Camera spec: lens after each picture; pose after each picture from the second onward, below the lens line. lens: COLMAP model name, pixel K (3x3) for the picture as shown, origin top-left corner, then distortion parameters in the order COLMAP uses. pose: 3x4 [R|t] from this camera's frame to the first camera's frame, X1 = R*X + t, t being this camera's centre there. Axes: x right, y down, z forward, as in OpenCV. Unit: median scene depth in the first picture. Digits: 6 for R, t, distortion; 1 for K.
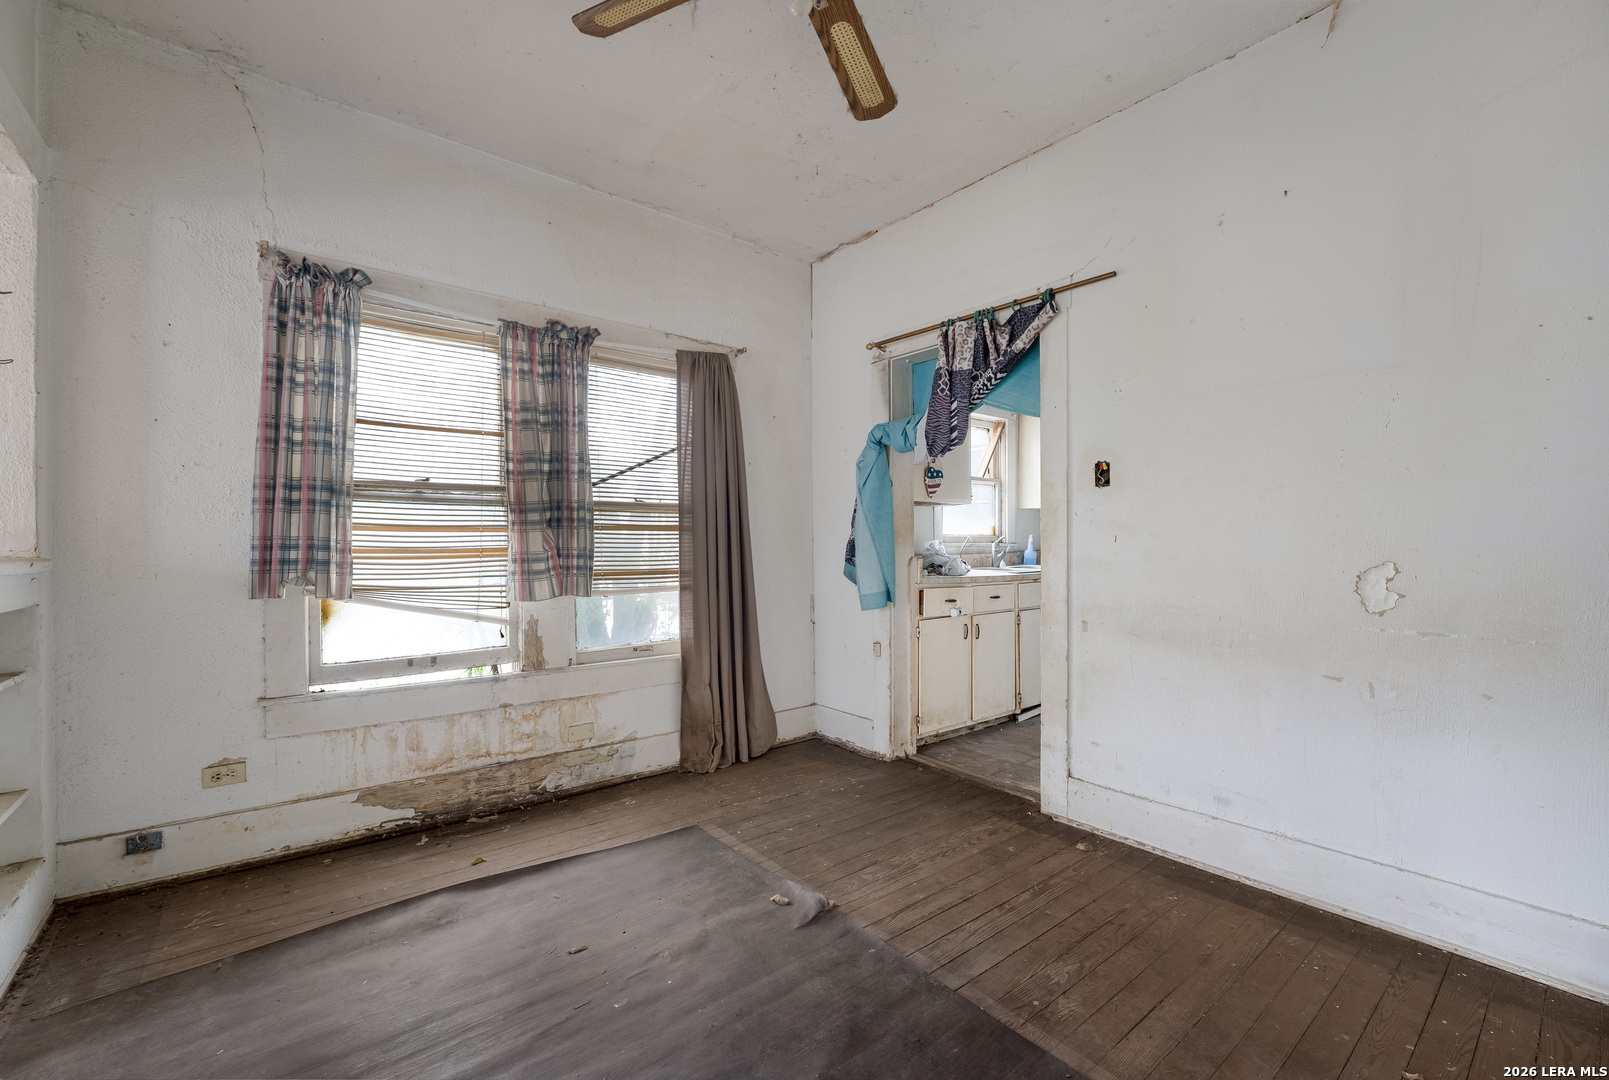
lens RADIAL K [[660.6, 0, 788.4], [0, 660.6, 553.5], [0, 0, 1]] dist [-0.010629, 0.000104]
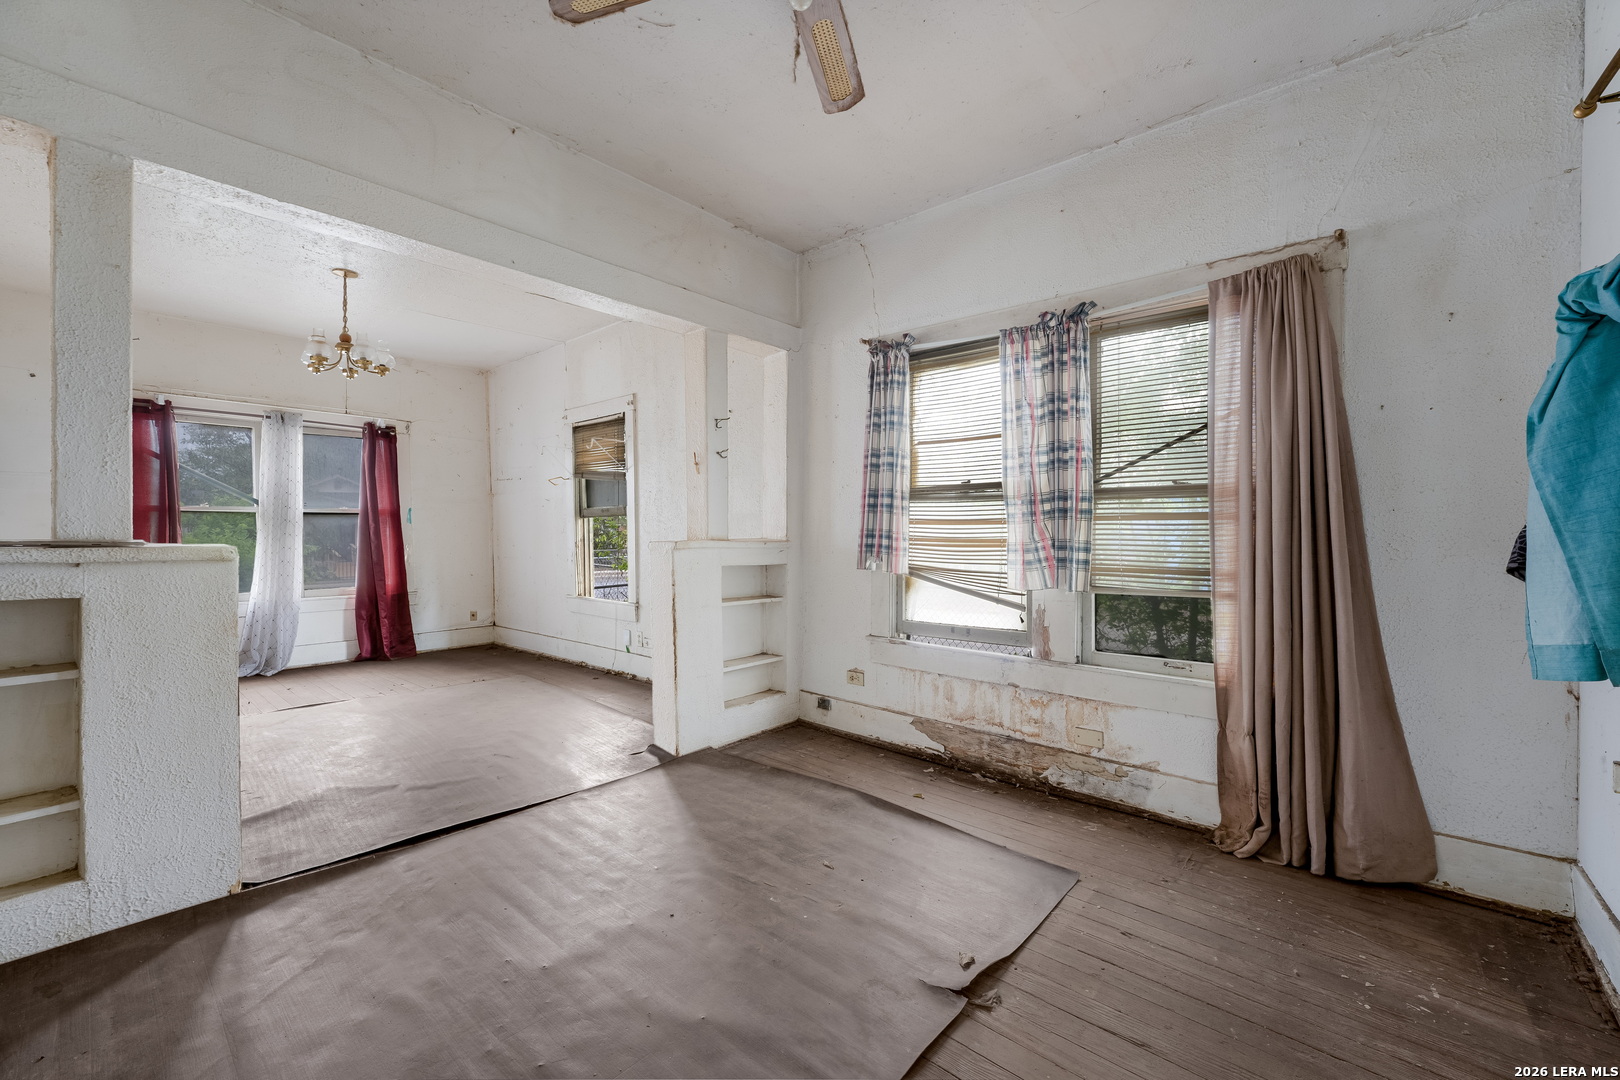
lens RADIAL K [[656.2, 0, 808.3], [0, 656.2, 540.9], [0, 0, 1]] dist [-0.018206, -0.000184]
pose [[0.185987, 0.013119, -0.982465, 0.559193], [-0.020211, 0.999750, 0.009523, -0.008193], [0.982344, 0.018086, 0.186206, 0.471716]]
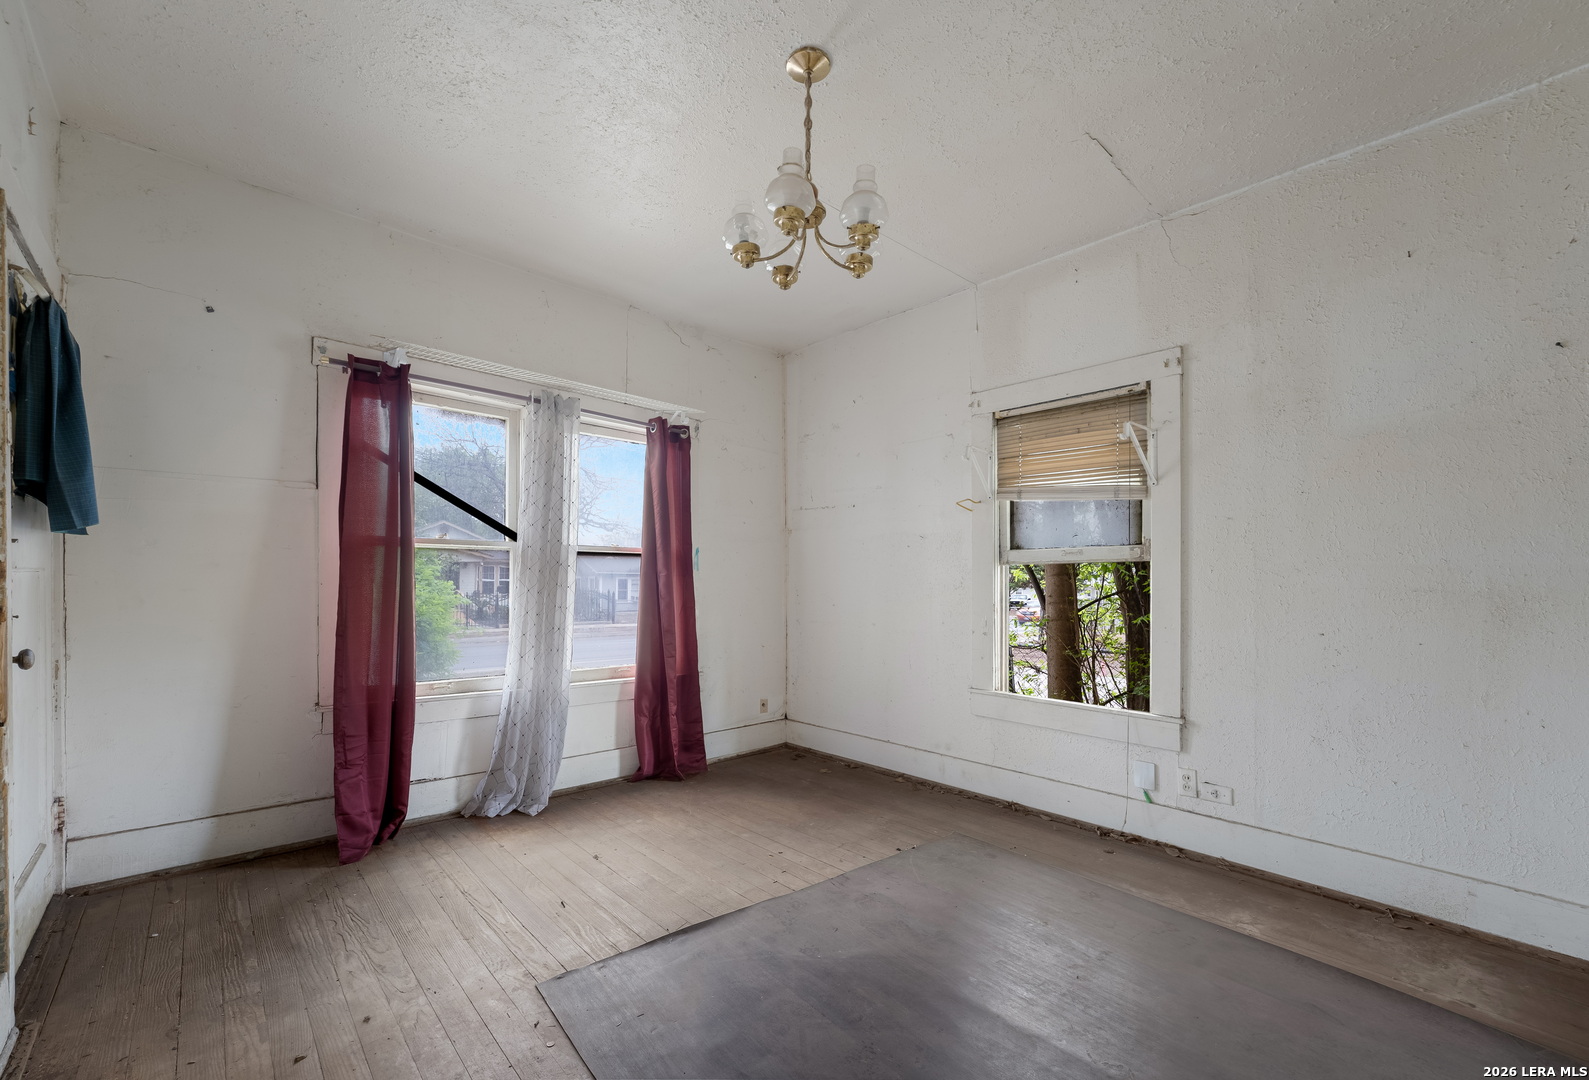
lens RADIAL K [[657.6, 0, 792.6], [0, 657.6, 561.5], [0, 0, 1]] dist [-0.016523, 0.000291]
pose [[0.076272, -0.026475, -0.996736, -0.325372], [-0.032232, 0.999060, -0.029003, -0.000965], [0.996566, 0.034338, 0.075347, -0.322733]]
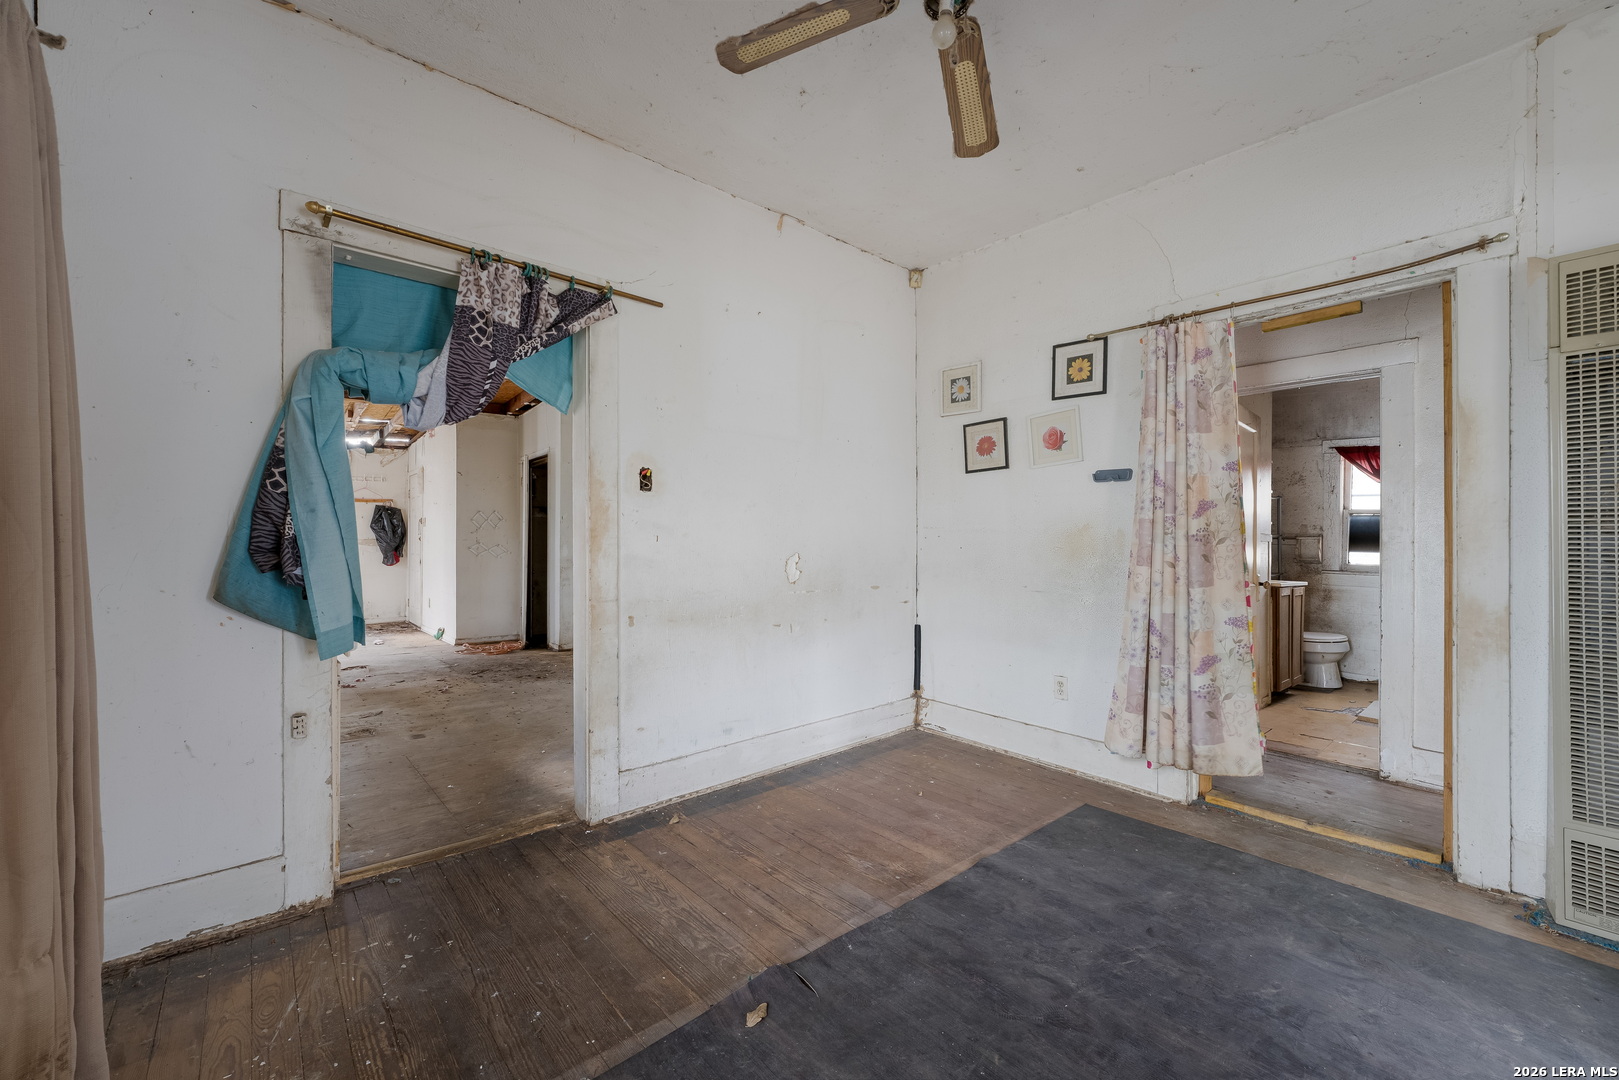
lens RADIAL K [[662.3, 0, 804.1], [0, 662.3, 535.0], [0, 0, 1]] dist [-0.010329, 0.000461]
pose [[-0.048574, 0.005423, 0.998805, -0.577948], [0.014925, 0.999878, -0.004703, -0.017219], [-0.998708, 0.014678, -0.048649, 0.723216]]
